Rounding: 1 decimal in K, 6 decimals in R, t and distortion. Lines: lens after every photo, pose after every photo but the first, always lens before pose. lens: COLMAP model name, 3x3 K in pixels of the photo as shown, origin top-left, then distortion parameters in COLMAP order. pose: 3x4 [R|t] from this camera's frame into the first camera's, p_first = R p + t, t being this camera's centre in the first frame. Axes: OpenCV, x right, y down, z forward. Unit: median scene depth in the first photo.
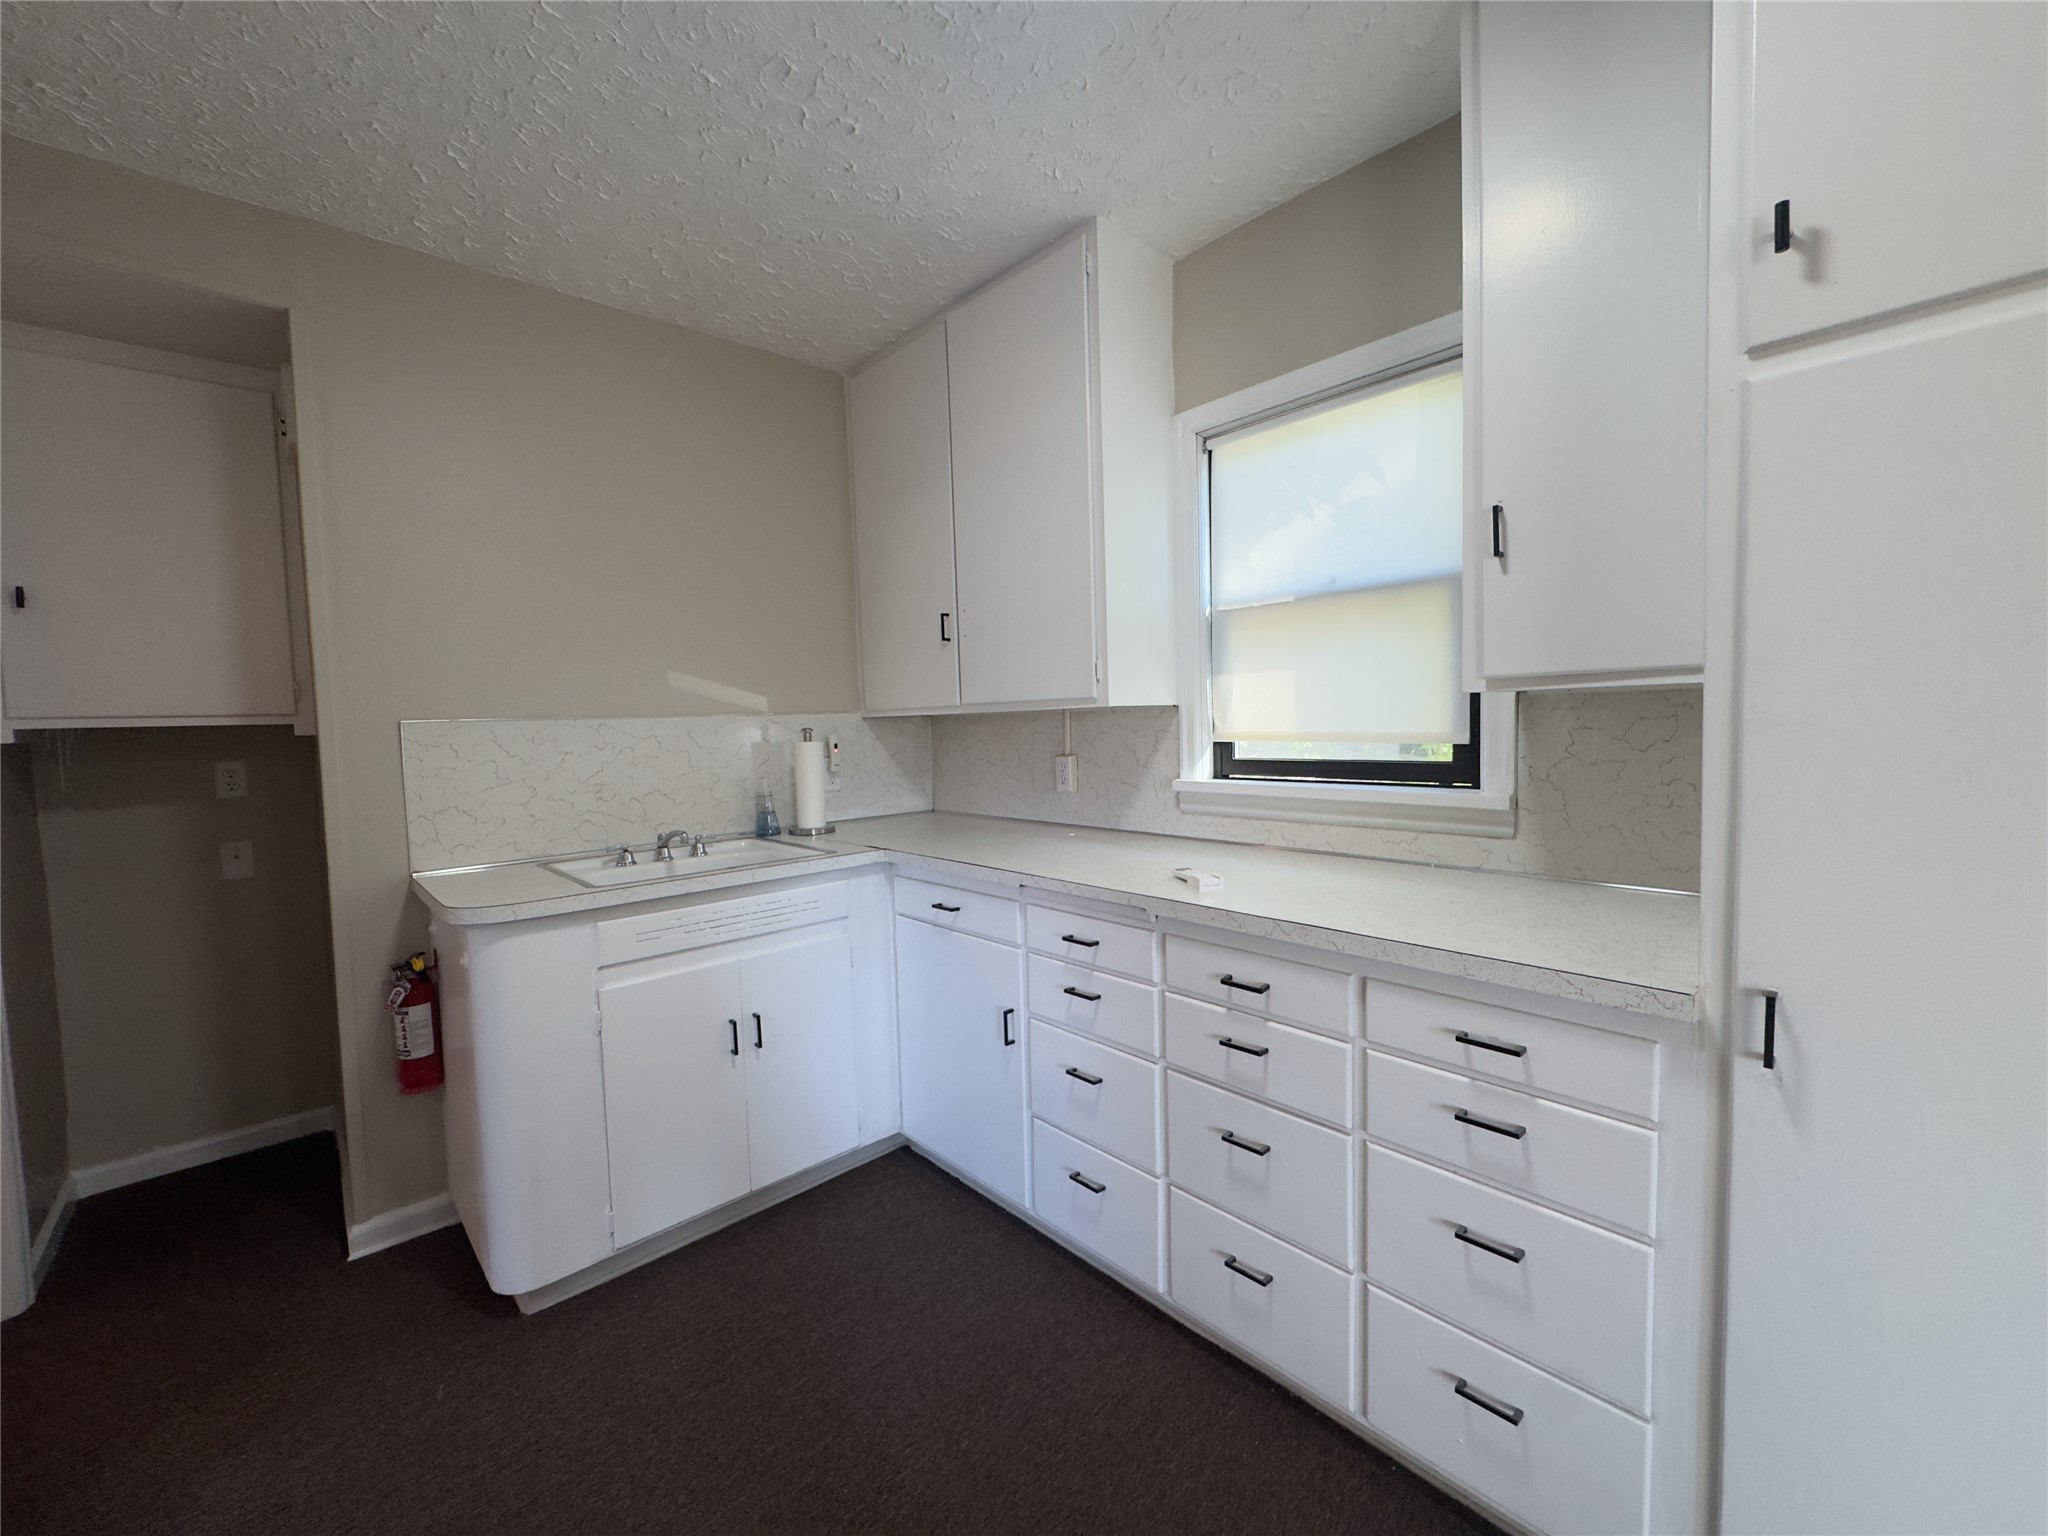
lens RADIAL K [[814.8, 0, 1024.0], [0, 814.8, 768.0], [0, 0, 1]] dist [-0.002934, -0.000120]
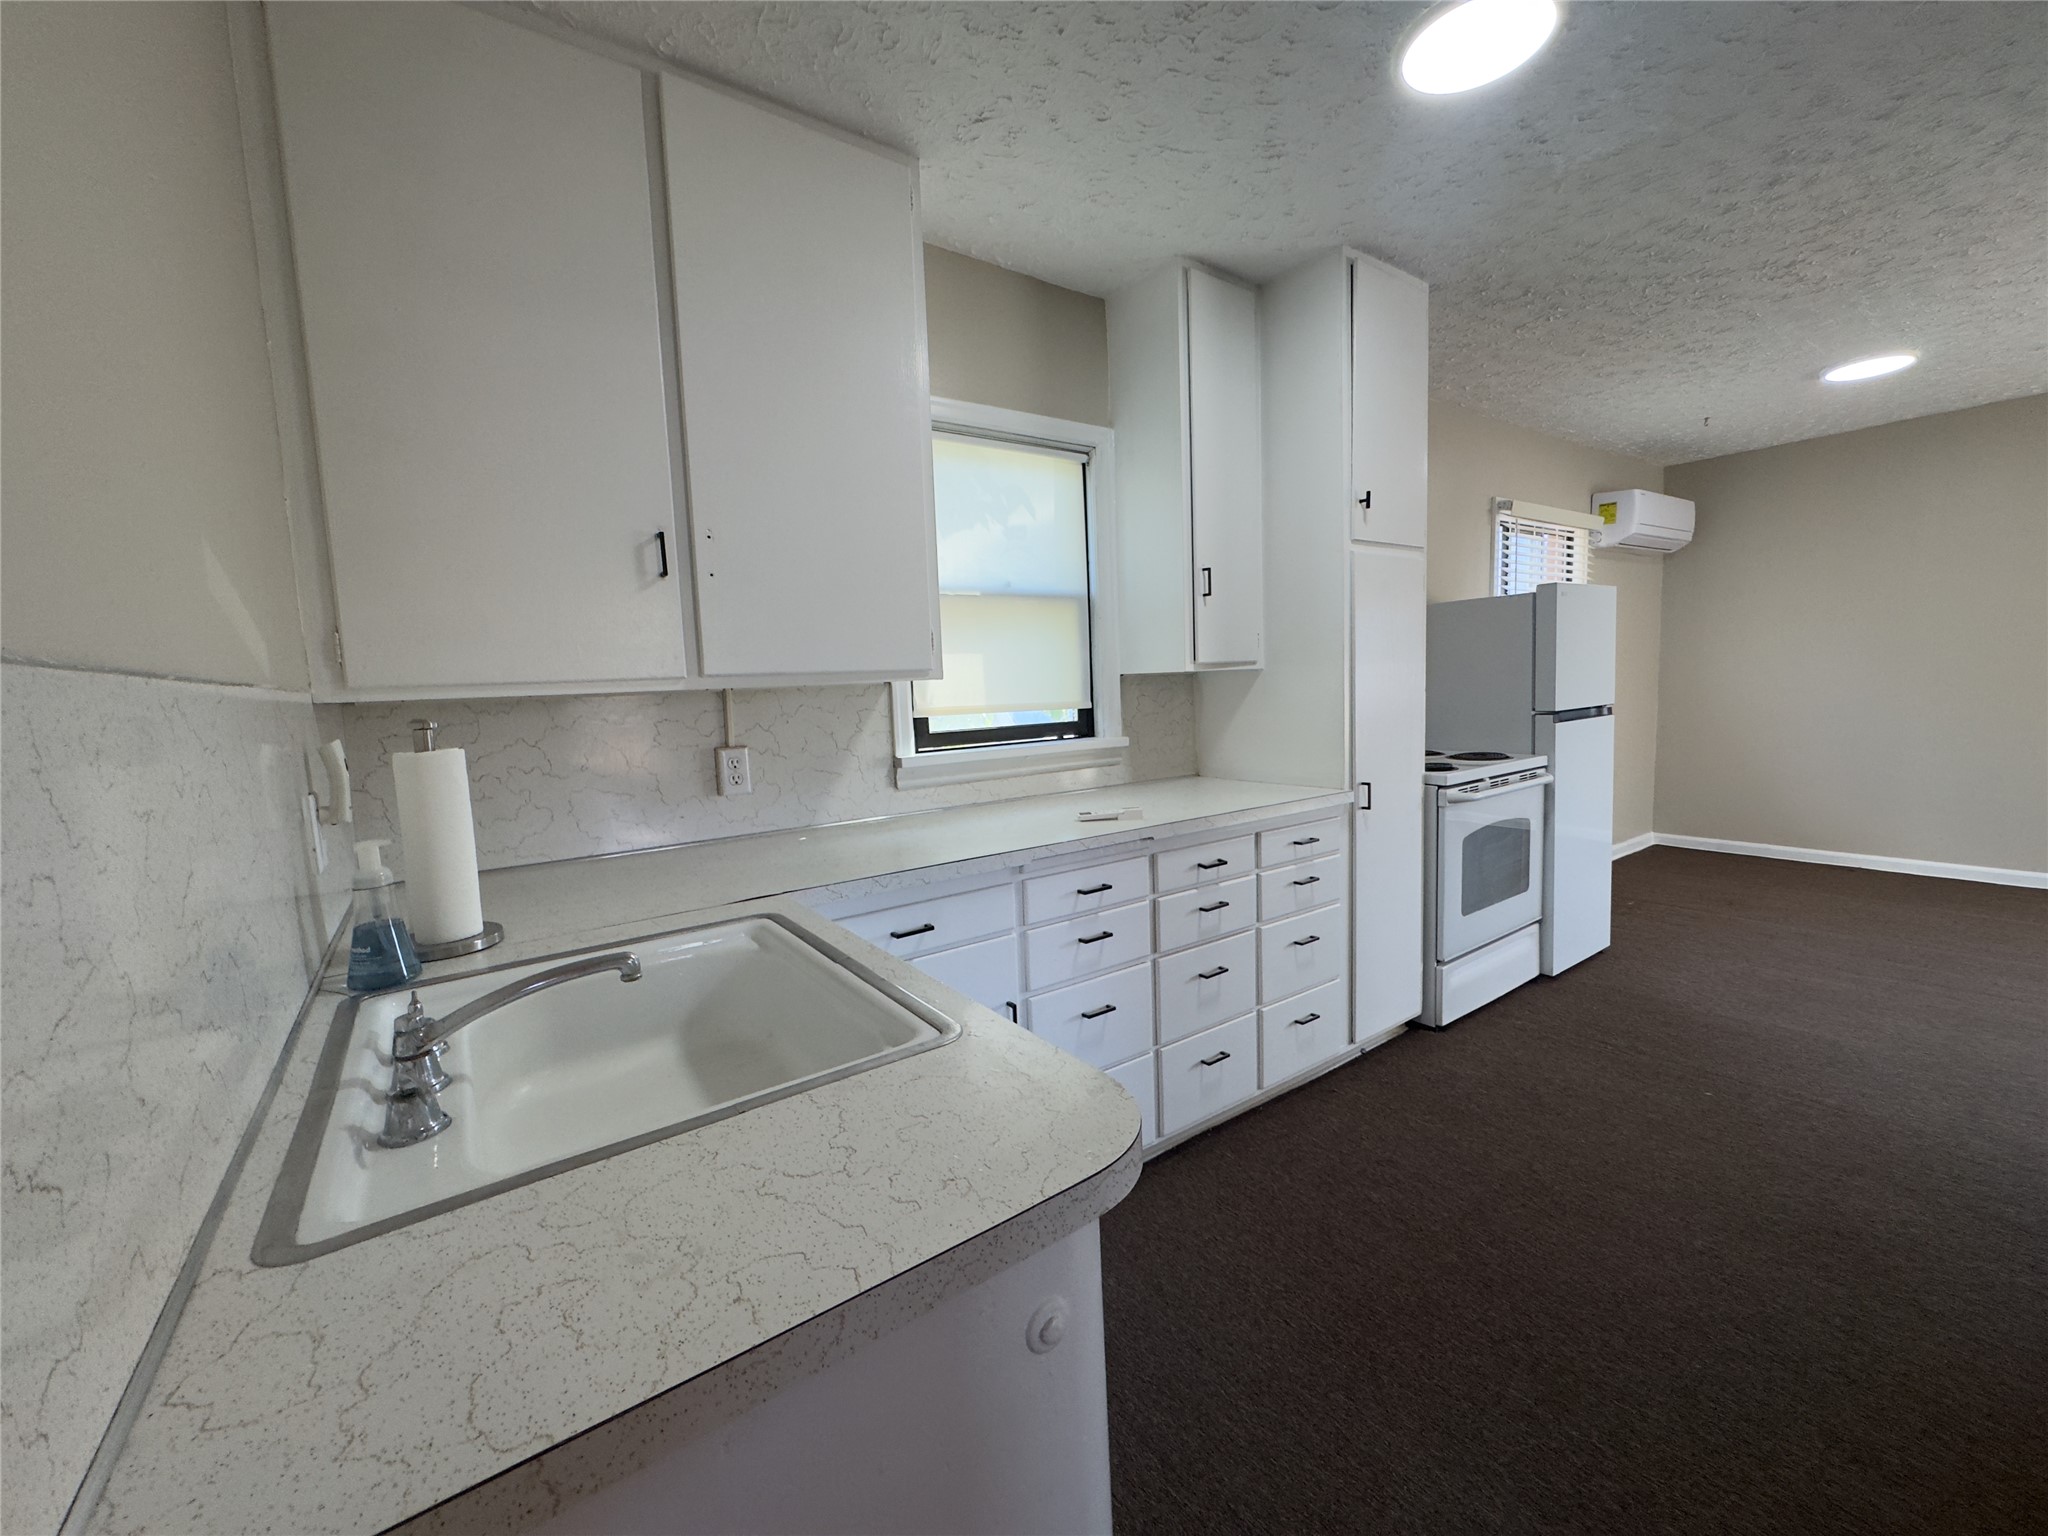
lens RADIAL K [[820.6, 0, 1024.0], [0, 820.6, 768.0], [0, 0, 1]] dist [0.002243, -0.000003]
pose [[0.129338, -0.078371, 0.988499, -0.899320], [0.095352, 0.993235, 0.066270, -0.028213], [-0.987005, 0.085684, 0.135936, 0.820773]]
